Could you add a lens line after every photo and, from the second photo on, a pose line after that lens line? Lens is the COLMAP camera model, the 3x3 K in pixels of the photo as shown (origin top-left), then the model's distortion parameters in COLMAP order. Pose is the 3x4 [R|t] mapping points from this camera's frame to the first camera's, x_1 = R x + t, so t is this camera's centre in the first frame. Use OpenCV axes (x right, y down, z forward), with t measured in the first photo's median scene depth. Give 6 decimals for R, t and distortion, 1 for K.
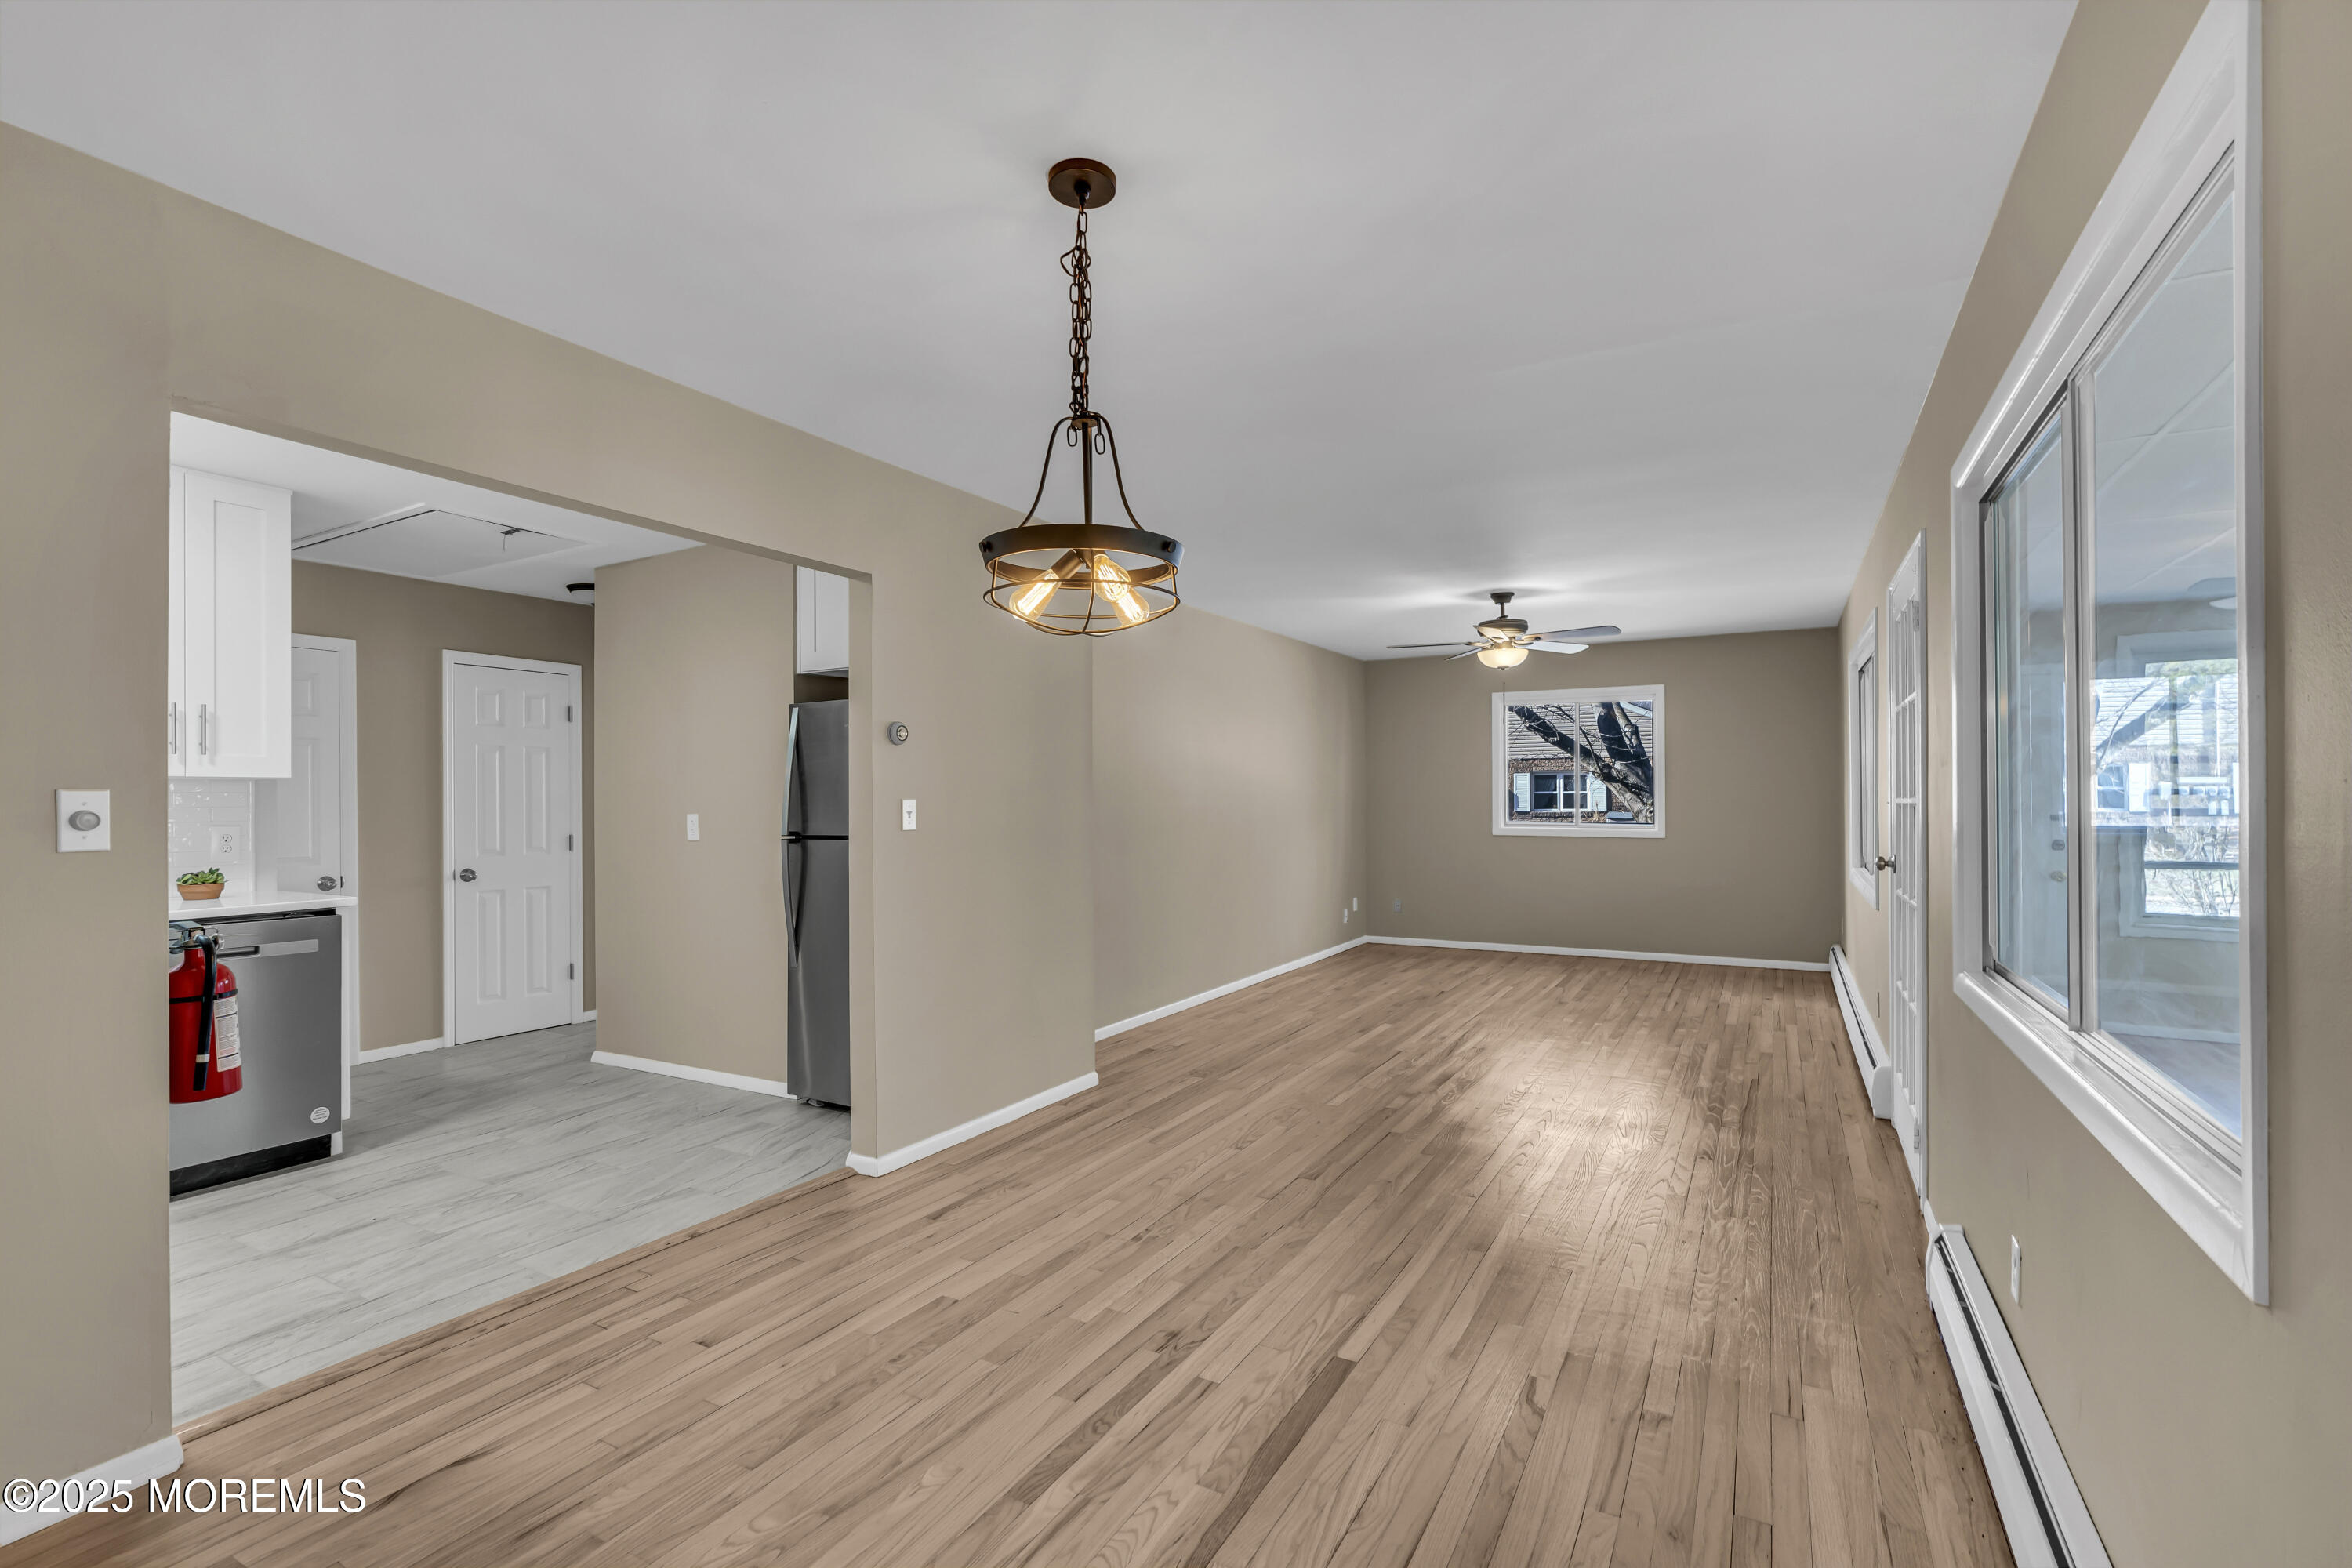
lens RADIAL K [[1058.6, 0, 1176.4], [0, 1058.6, 795.2], [0, 0, 1]] dist [-0.007149, 0.003712]
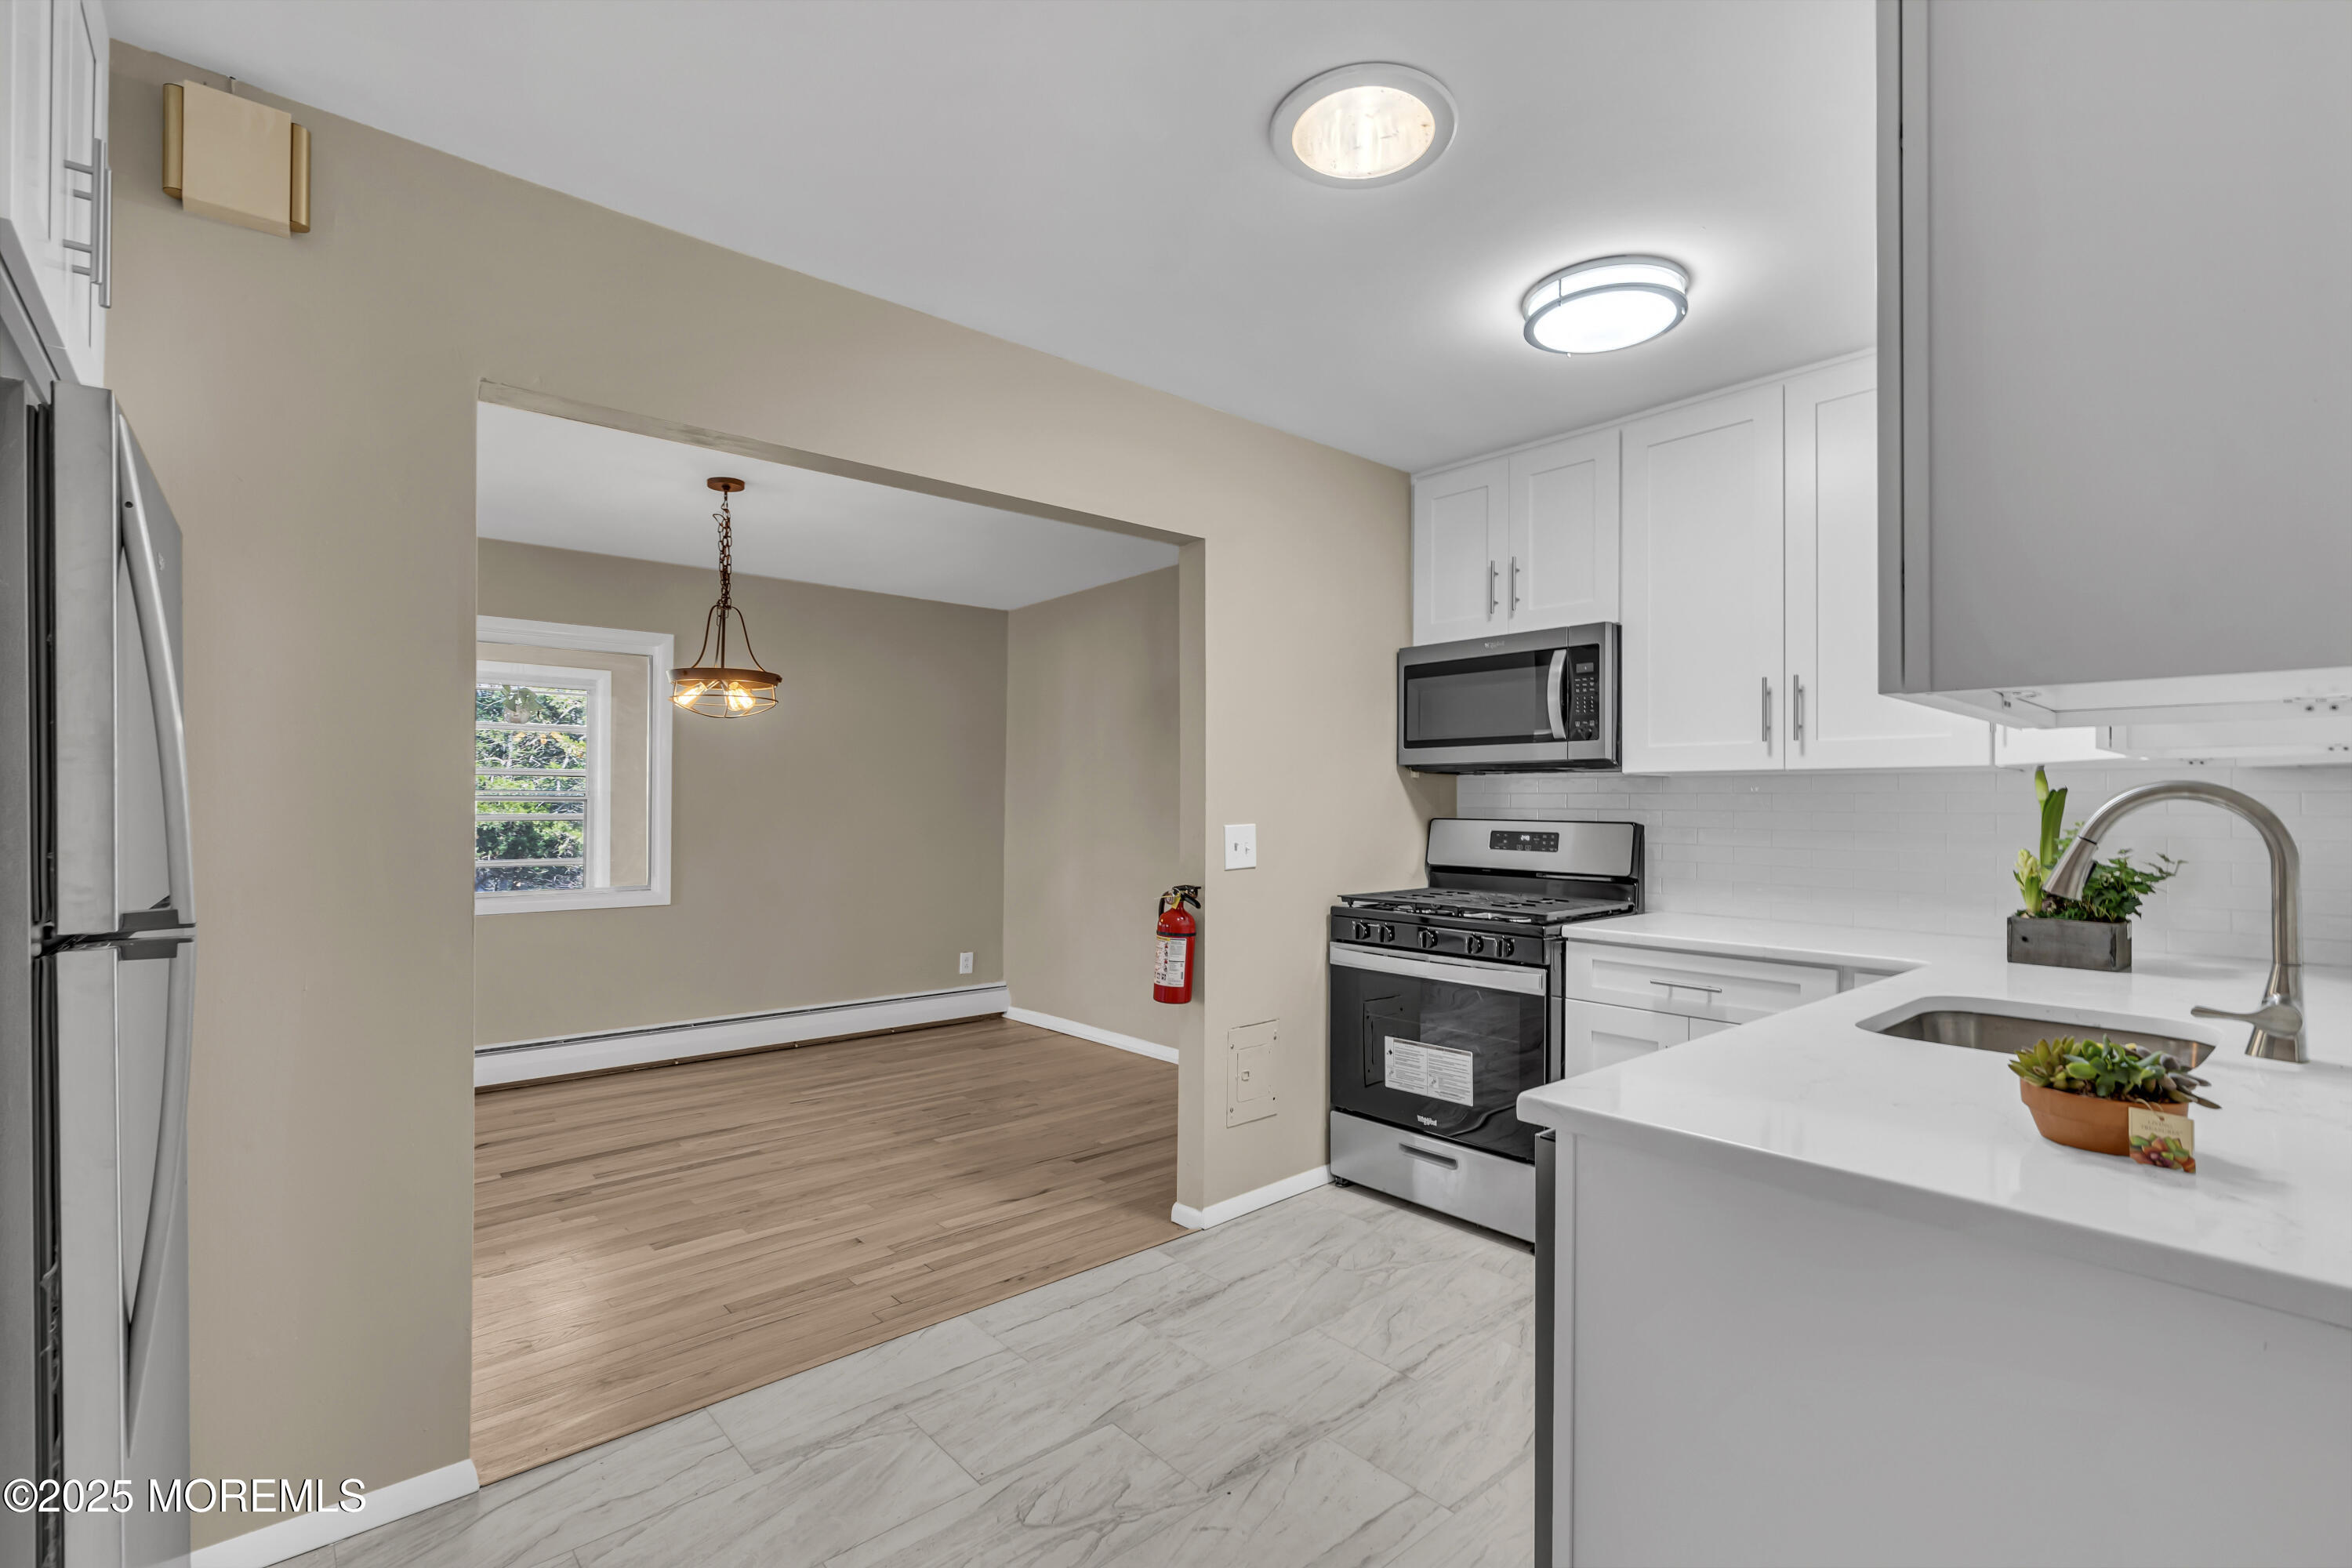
lens RADIAL K [[1058.6, 0, 1176.1], [0, 1058.6, 793.9], [0, 0, 1]] dist [-0.007149, 0.003712]
pose [[-0.944878, 0.005378, 0.327378, -1.114463], [-0.000467, 0.999842, -0.017774, 0.016705], [-0.327422, -0.016947, -0.944726, 1.898119]]
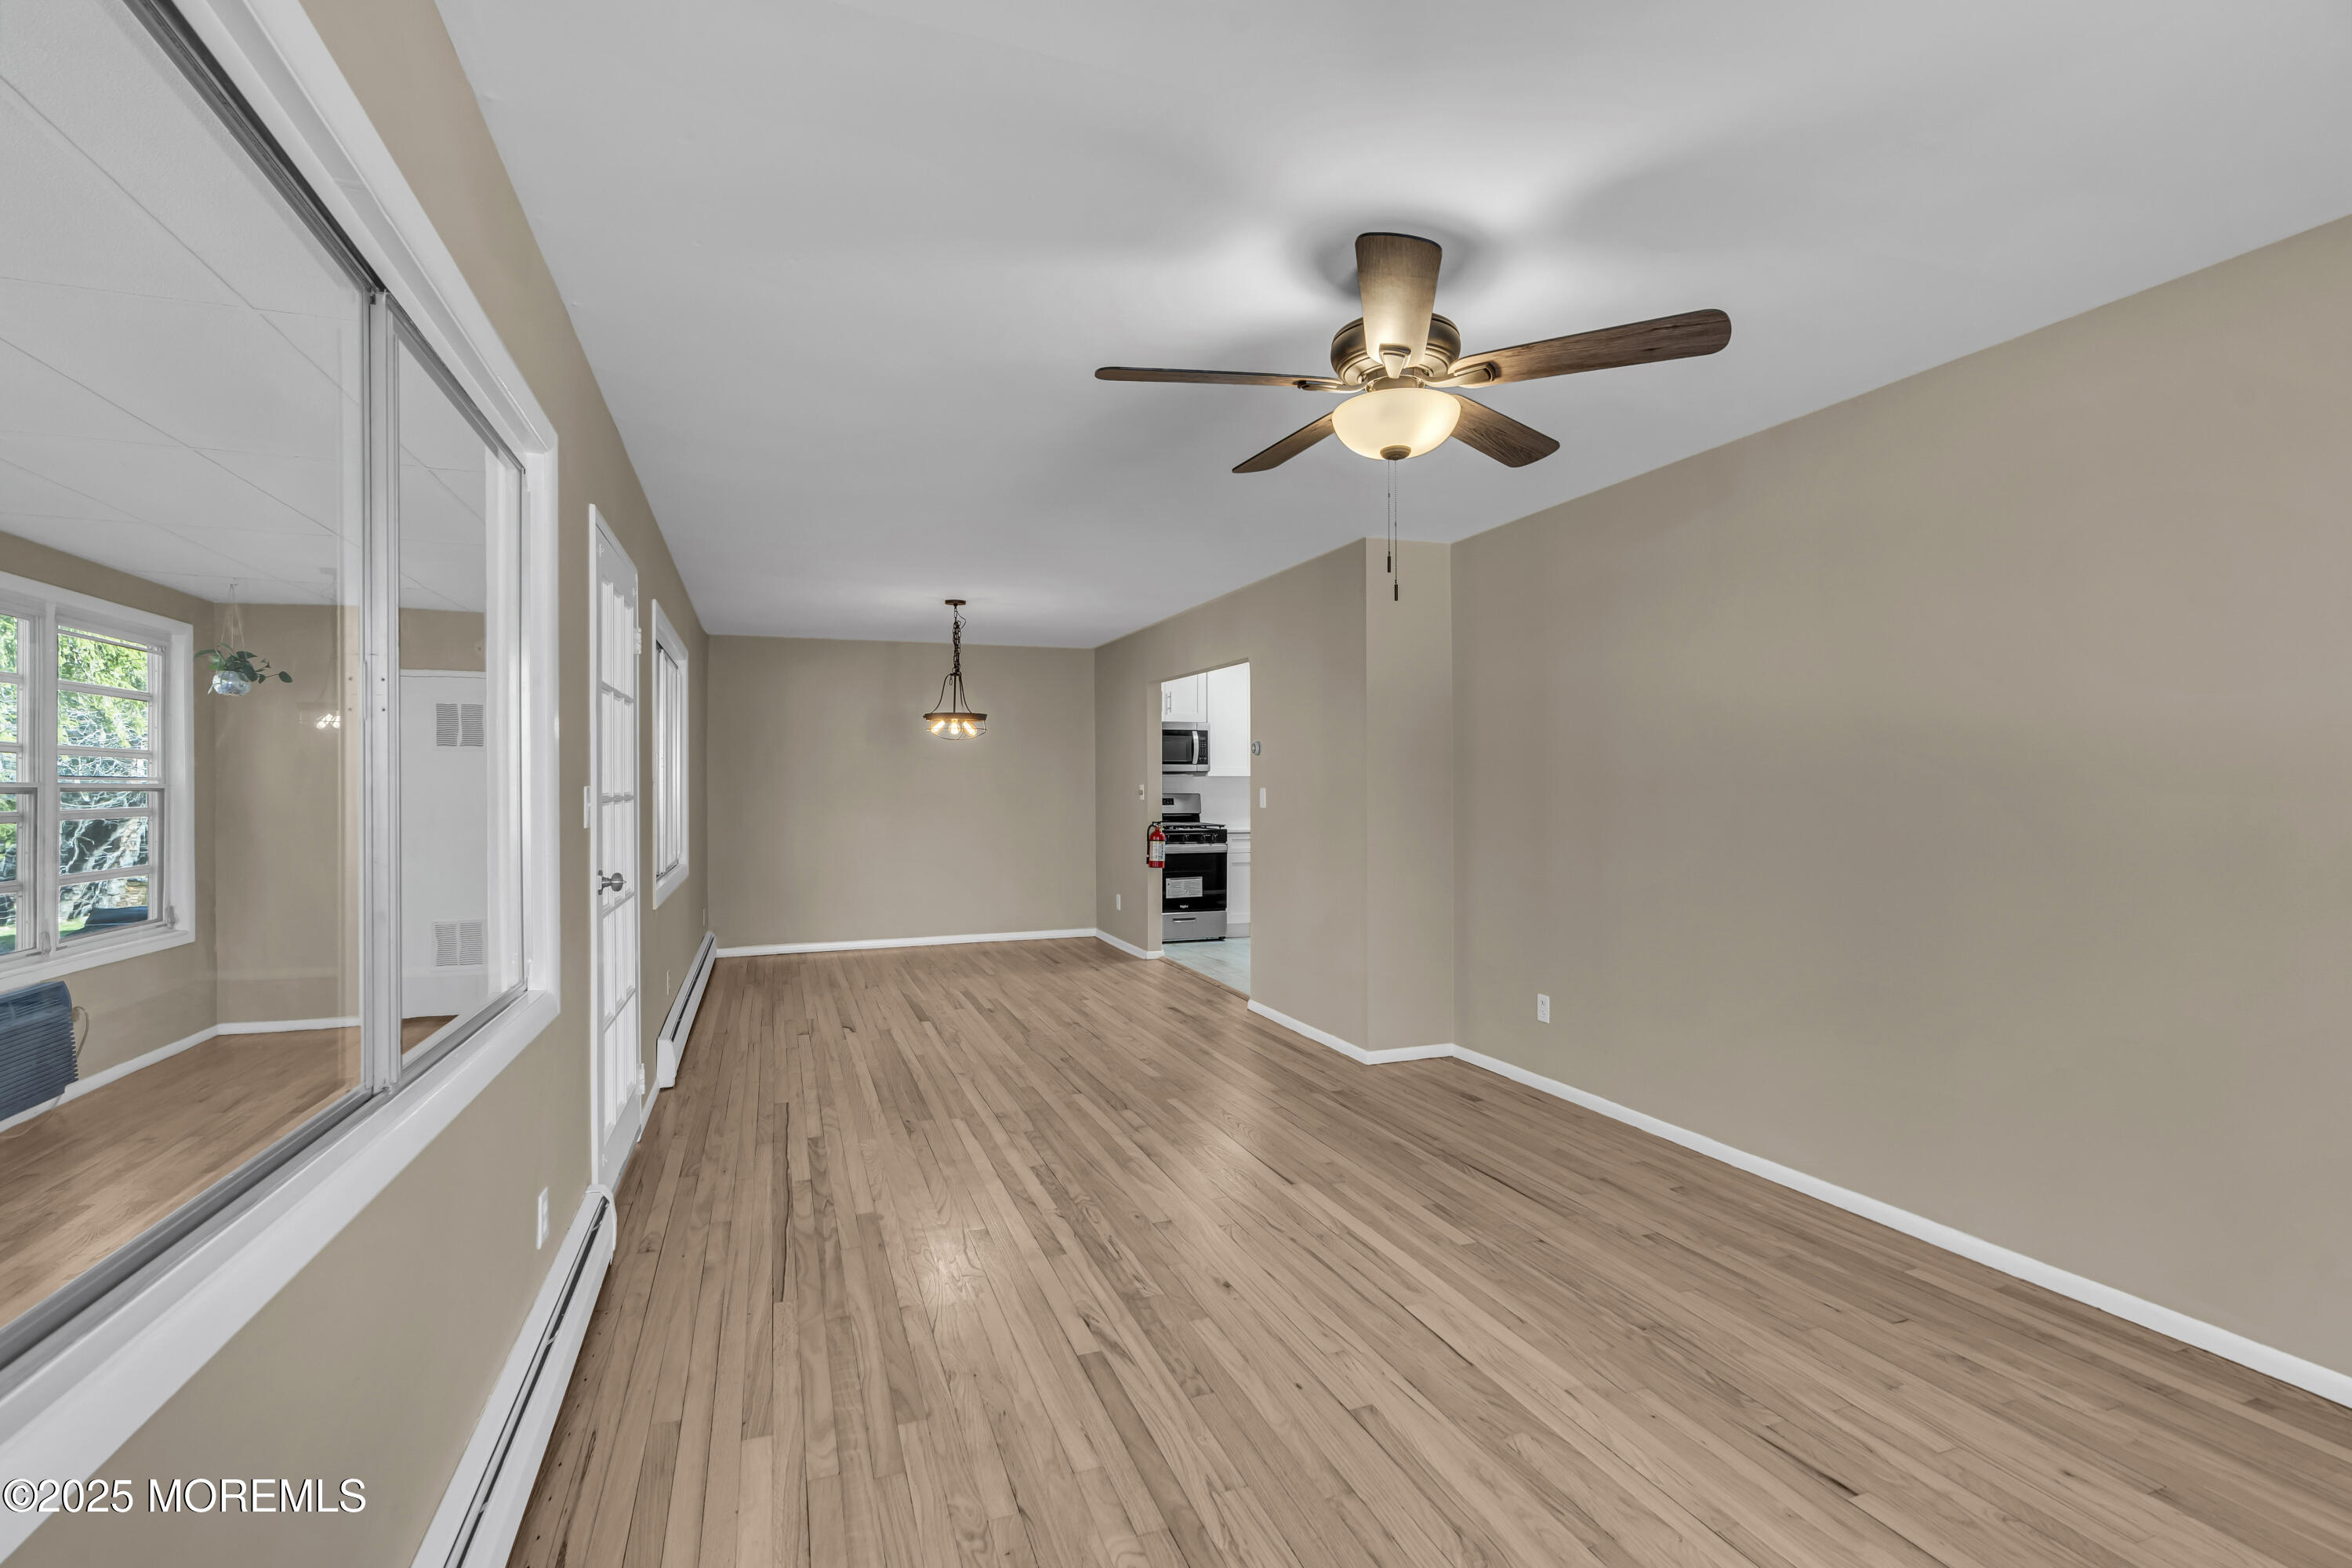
lens RADIAL K [[1058.6, 0, 1153.6], [0, 1058.6, 781.6], [0, 0, 1]] dist [-0.007149, 0.003712]
pose [[-0.649504, 0.004920, -0.760342, 1.493882], [0.009638, 0.999952, -0.001762, -0.007924], [0.760297, -0.008472, -0.649520, 2.675608]]
